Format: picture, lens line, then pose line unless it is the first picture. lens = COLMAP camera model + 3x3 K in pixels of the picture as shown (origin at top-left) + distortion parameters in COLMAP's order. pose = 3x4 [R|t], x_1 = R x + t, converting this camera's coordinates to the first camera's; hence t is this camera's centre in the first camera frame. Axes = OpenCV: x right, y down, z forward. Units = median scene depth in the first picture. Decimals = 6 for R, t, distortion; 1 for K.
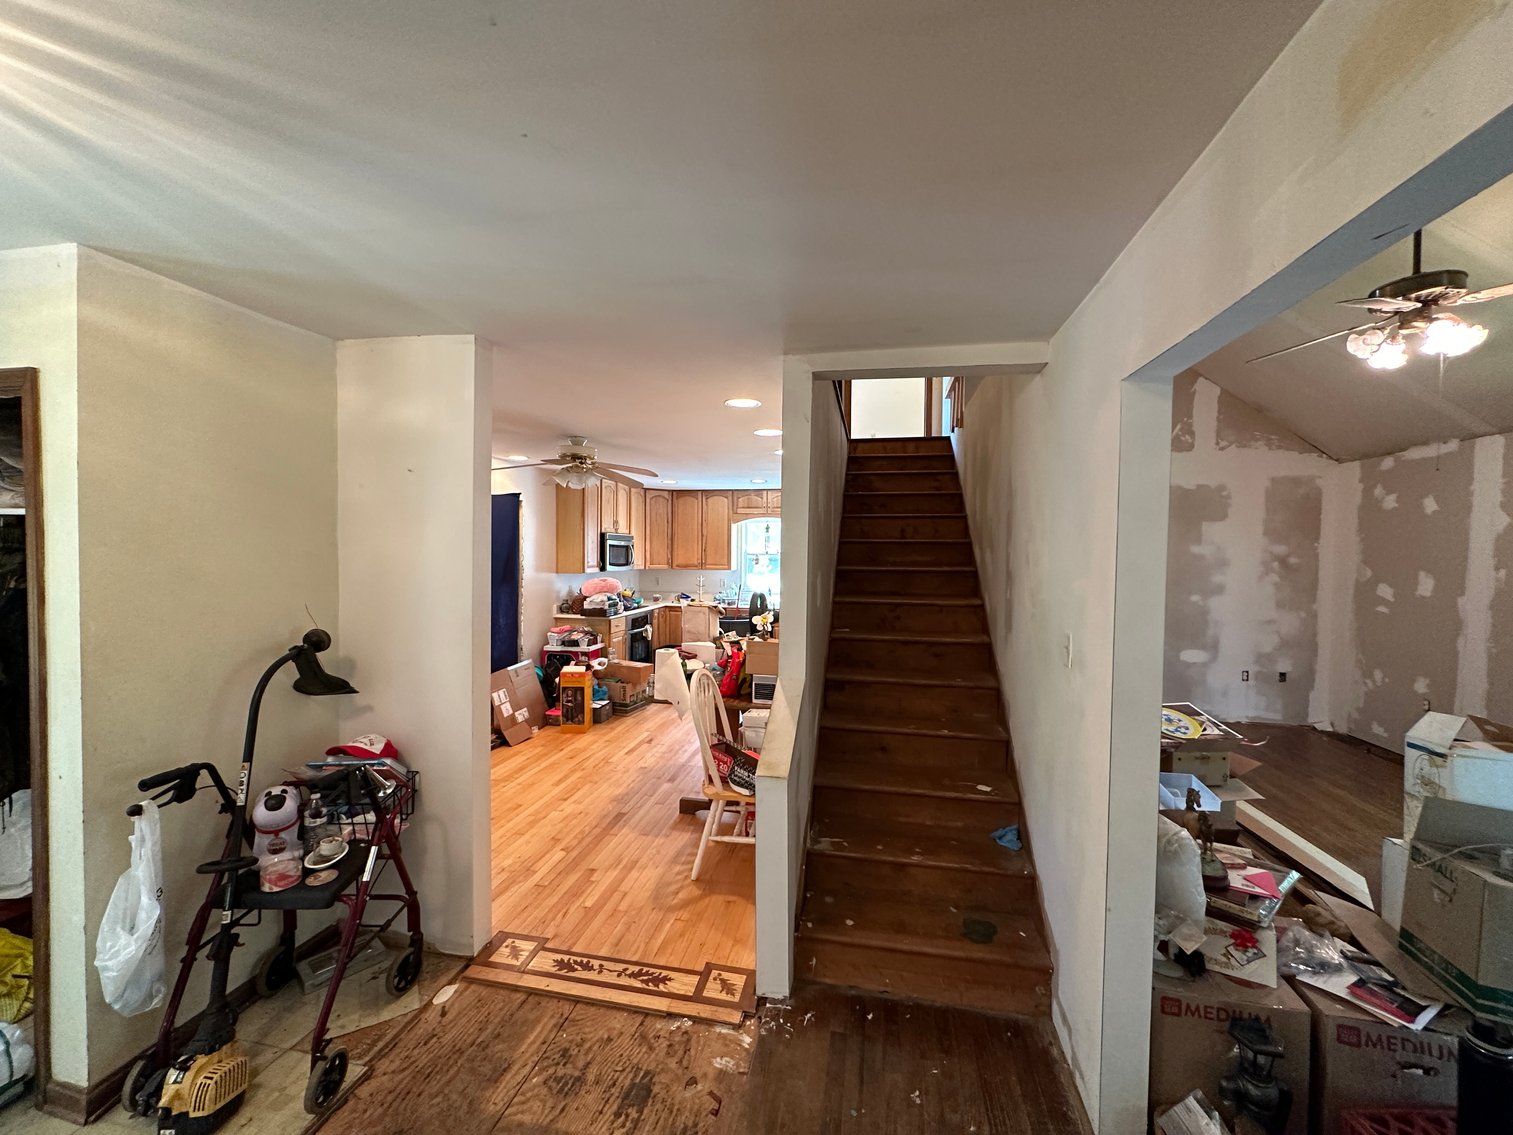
lens RADIAL K [[603.7, 0, 758.5], [0, 603.7, 567.0], [0, 0, 1]] dist [-0.004626, 0.000962]
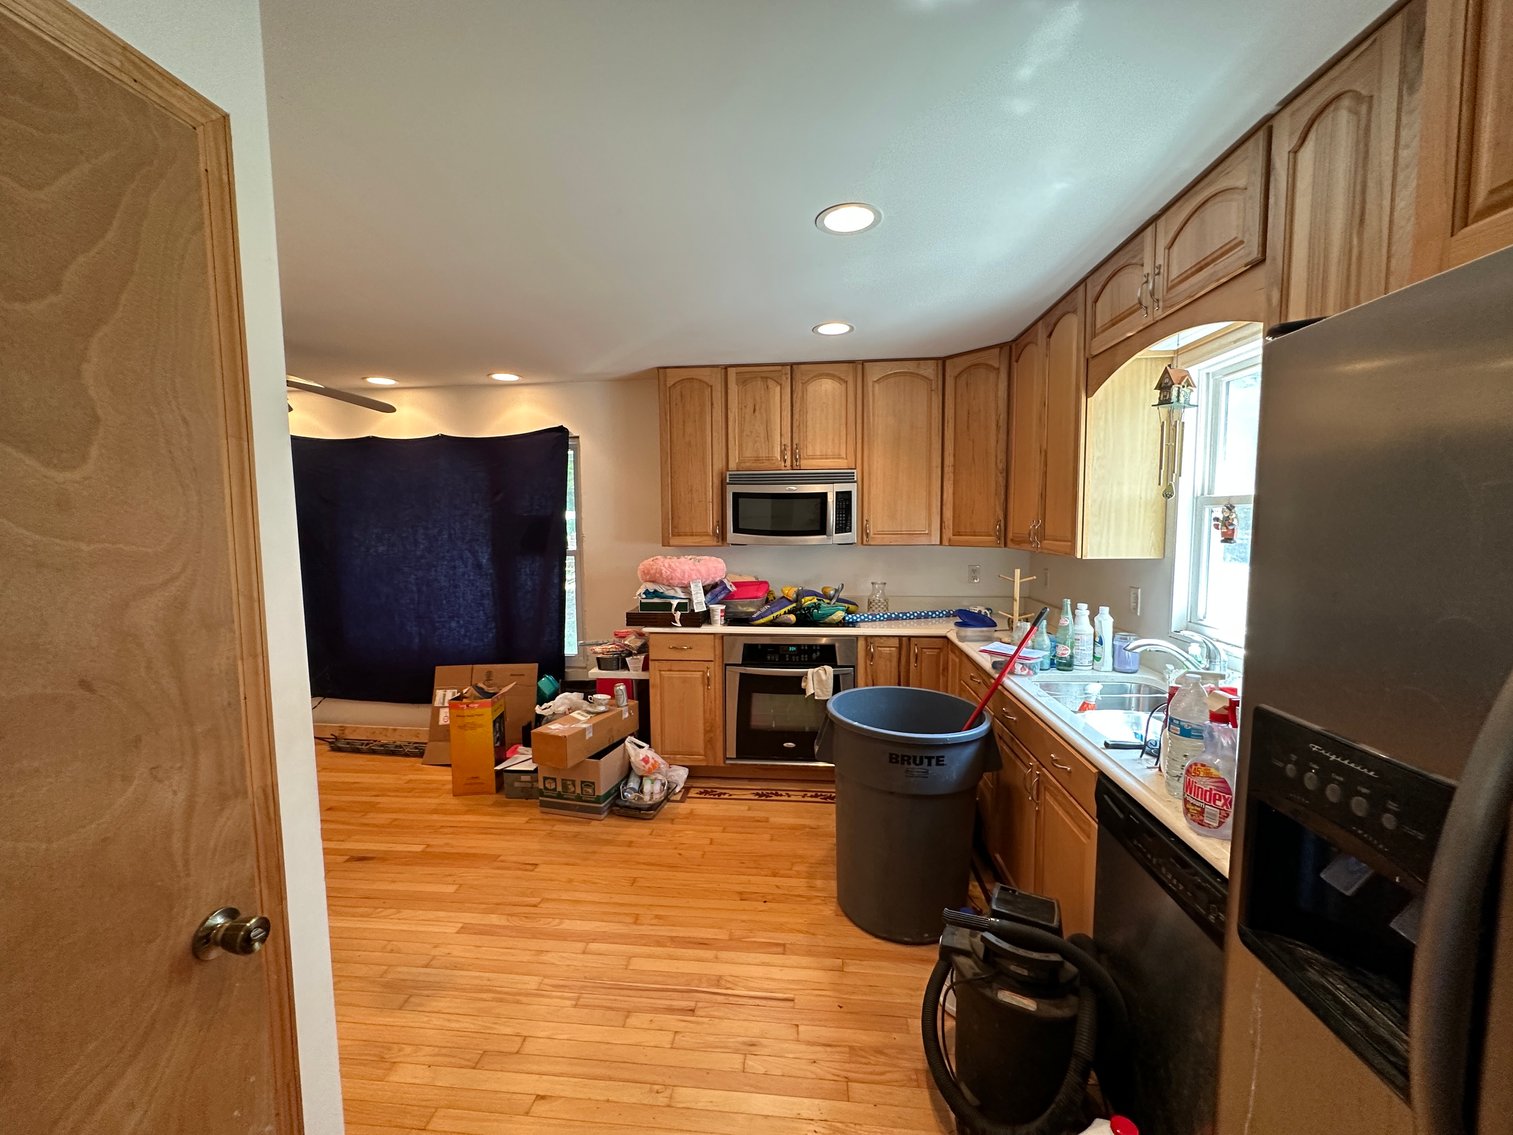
lens RADIAL K [[603.7, 0, 754.8], [0, 603.7, 564.6], [0, 0, 1]] dist [-0.004626, 0.000962]
pose [[0.105627, 0.061064, -0.992529, 0.298398], [-0.014326, 0.998103, 0.059882, -0.007493], [0.994303, 0.007894, 0.106302, 1.034307]]
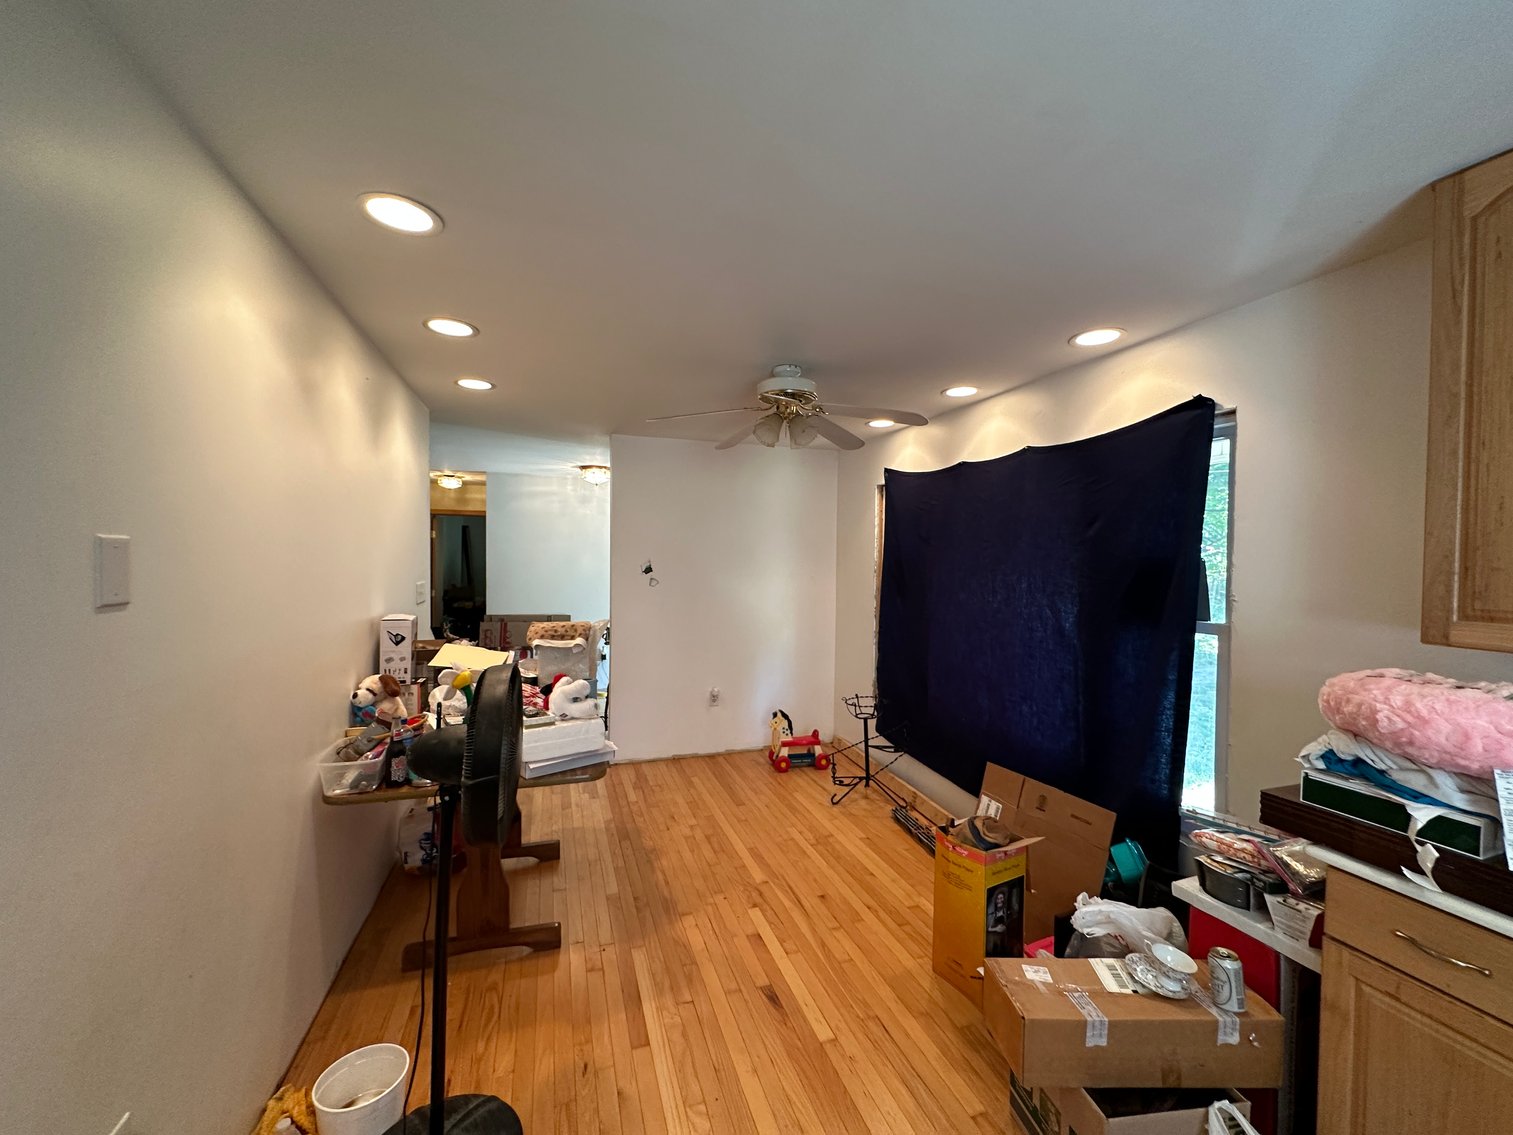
lens RADIAL K [[603.7, 0, 763.1], [0, 603.7, 567.9], [0, 0, 1]] dist [-0.004626, 0.000962]
pose [[-0.860902, -0.018728, -0.508426, 0.032600], [-0.039552, 0.998762, 0.030183, -0.014024], [0.507232, 0.046094, -0.860576, 1.073854]]
